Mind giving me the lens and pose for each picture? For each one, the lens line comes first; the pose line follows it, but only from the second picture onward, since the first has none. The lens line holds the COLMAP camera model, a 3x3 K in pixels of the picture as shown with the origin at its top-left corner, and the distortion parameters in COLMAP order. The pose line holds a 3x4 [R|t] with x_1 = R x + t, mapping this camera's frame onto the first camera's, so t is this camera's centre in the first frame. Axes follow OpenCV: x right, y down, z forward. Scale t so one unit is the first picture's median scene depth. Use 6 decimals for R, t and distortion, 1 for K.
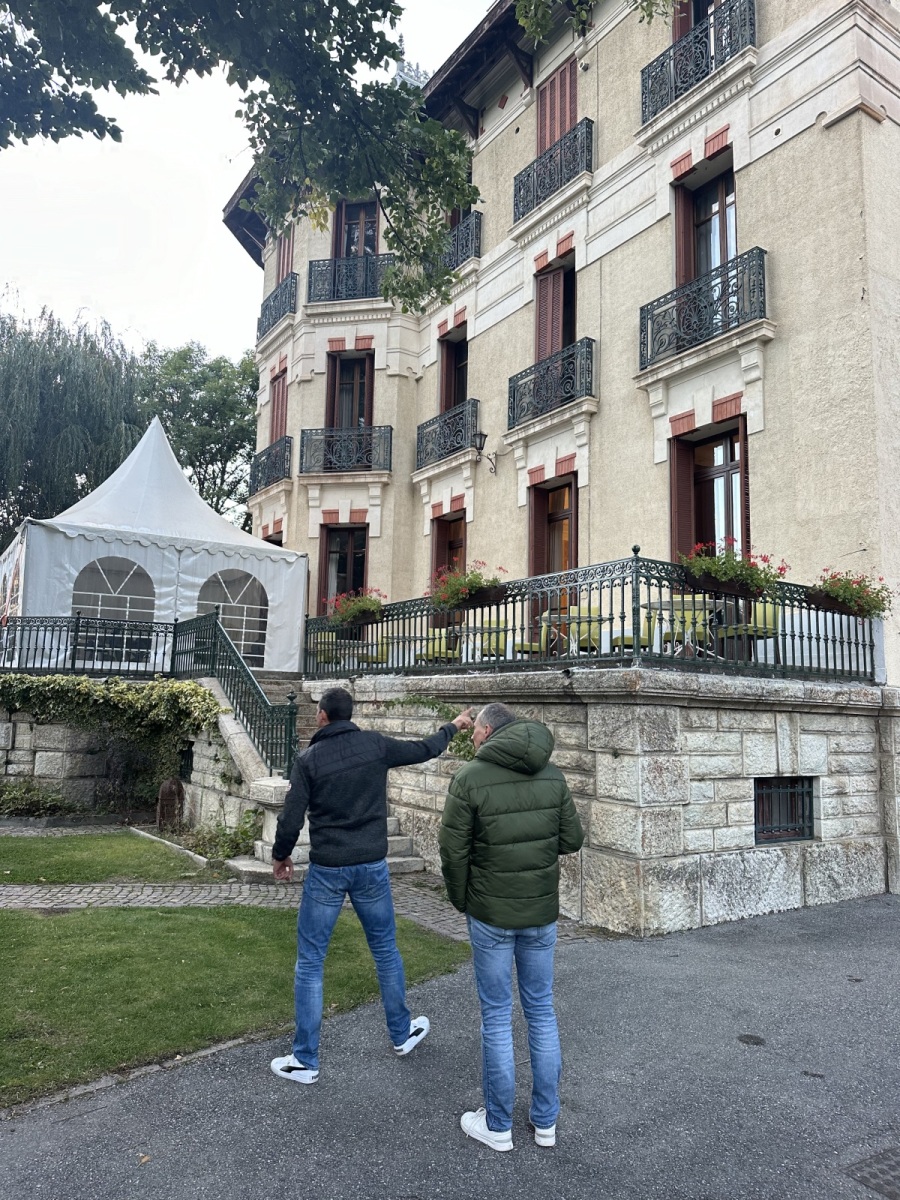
lens RADIAL K [[837.1, 0, 450.0], [0, 837.1, 600.0], [0, 0, 1]] dist [0.150393, -0.293878]
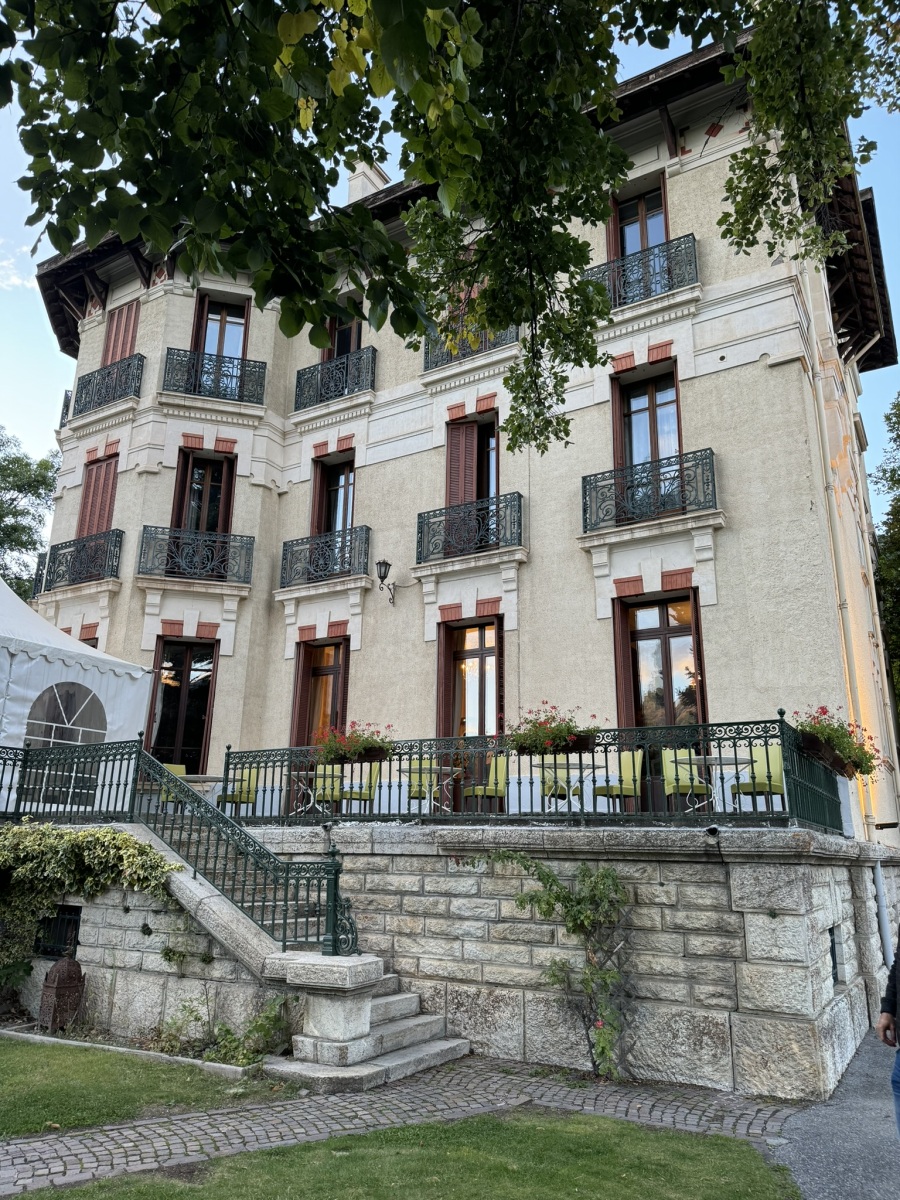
lens RADIAL K [[848.4, 0, 450.0], [0, 848.4, 600.0], [0, 0, 1]] dist [0.111846, -0.190064]
pose [[0.896451, 0.118628, 0.426969, -0.341635], [-0.054522, 0.985708, -0.159393, -0.002406], [-0.439775, 0.119609, 0.890108, 0.106474]]
